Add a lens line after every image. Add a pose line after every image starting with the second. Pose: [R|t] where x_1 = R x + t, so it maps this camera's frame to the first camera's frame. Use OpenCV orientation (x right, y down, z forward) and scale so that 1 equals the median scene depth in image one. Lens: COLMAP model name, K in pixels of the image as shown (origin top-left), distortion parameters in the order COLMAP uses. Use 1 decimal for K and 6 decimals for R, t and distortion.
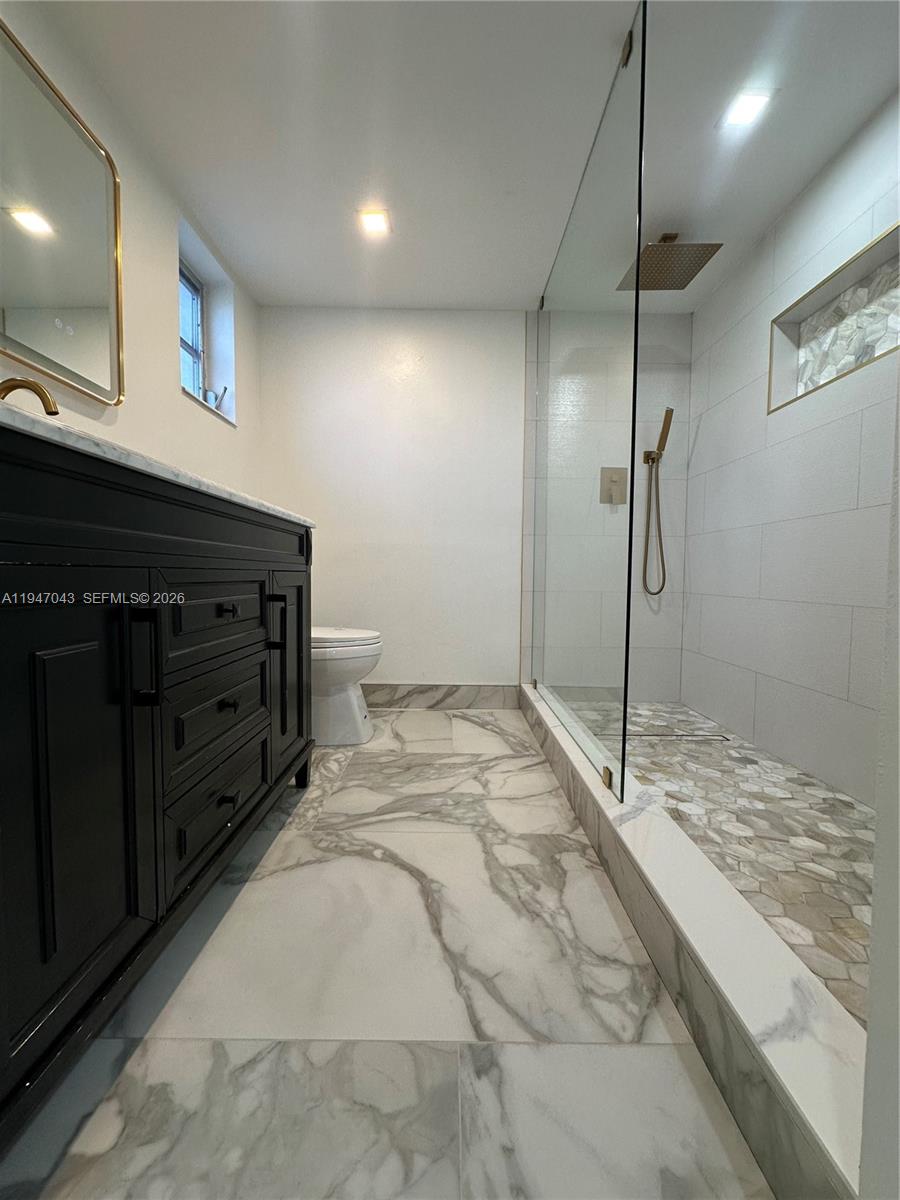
lens RADIAL K [[479.9, 0, 450.9], [0, 479.9, 600.4], [0, 0, 1]] dist [-0.005791, 0.000951]
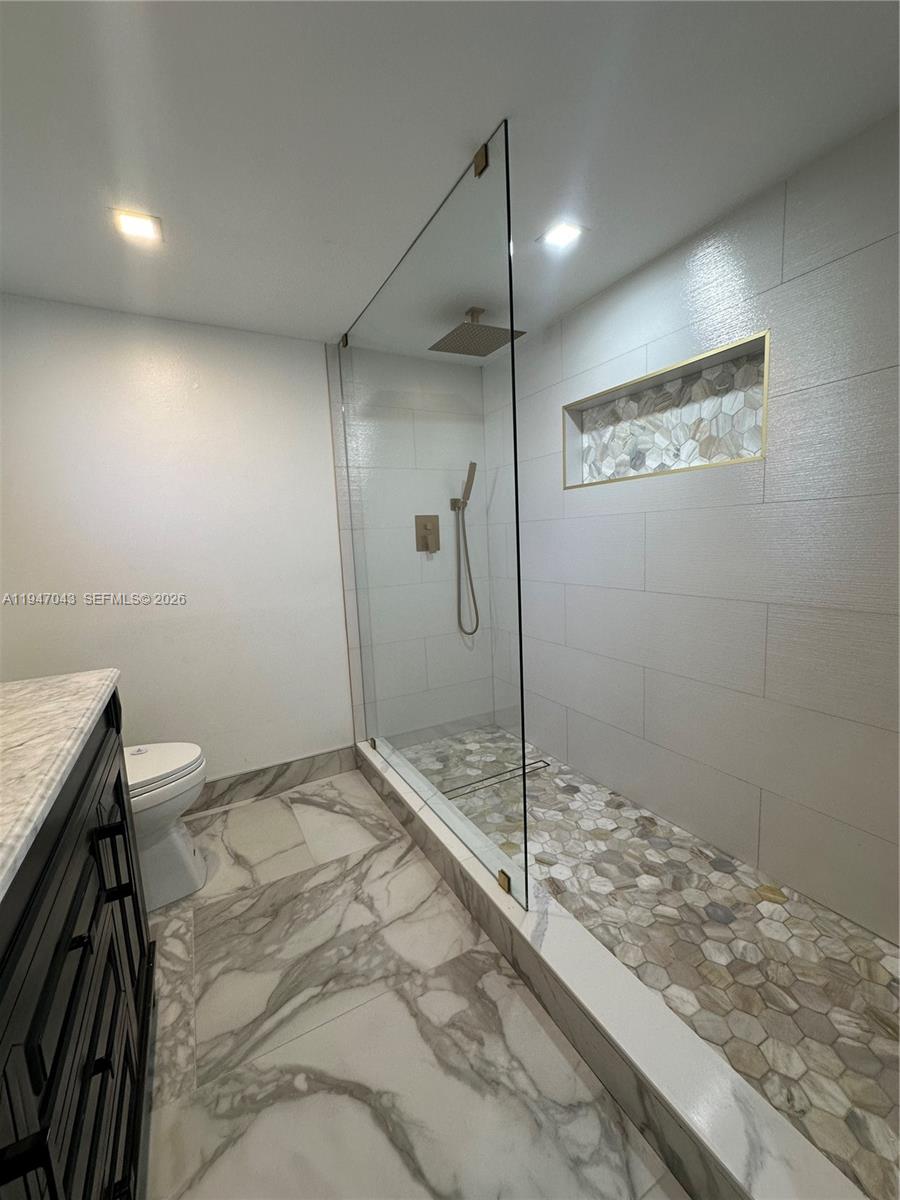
lens RADIAL K [[479.9, 0, 450.9], [0, 479.9, 600.4], [0, 0, 1]] dist [-0.005791, 0.000951]
pose [[0.877039, -0.111924, 0.467199, -0.179919], [0.078708, 0.992819, 0.090090, -0.313508], [-0.473927, -0.042240, 0.879550, 0.132311]]
